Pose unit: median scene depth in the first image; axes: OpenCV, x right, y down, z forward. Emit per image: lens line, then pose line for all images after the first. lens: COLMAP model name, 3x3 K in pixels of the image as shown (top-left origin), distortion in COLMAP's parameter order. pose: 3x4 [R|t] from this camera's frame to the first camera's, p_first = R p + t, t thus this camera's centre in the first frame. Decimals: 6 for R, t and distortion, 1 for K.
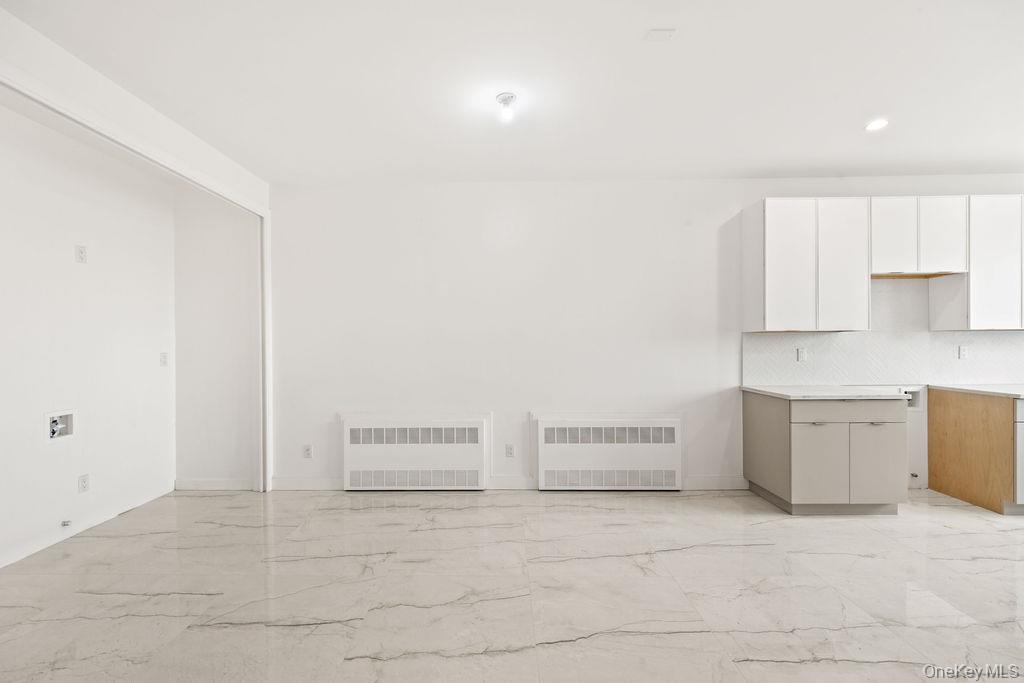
lens RADIAL K [[412.8, 0, 504.8], [0, 412.8, 343.7], [0, 0, 1]] dist [-0.001384, 0.000185]
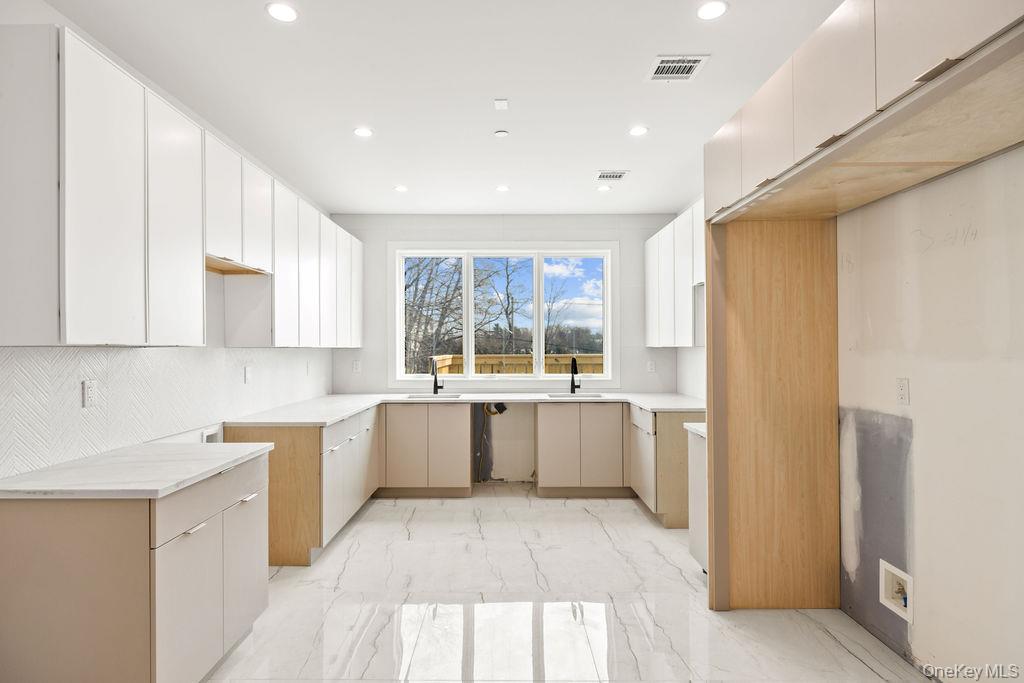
lens RADIAL K [[531.5, 0, 504.8], [0, 531.5, 338.5], [0, 0, 1]] dist [-0.019649, 0.000154]
pose [[-0.031711, 0.024238, 0.999203, 0.093706], [0.007699, 0.999682, -0.024005, -0.020949], [-0.999467, 0.006931, -0.031887, 0.584305]]
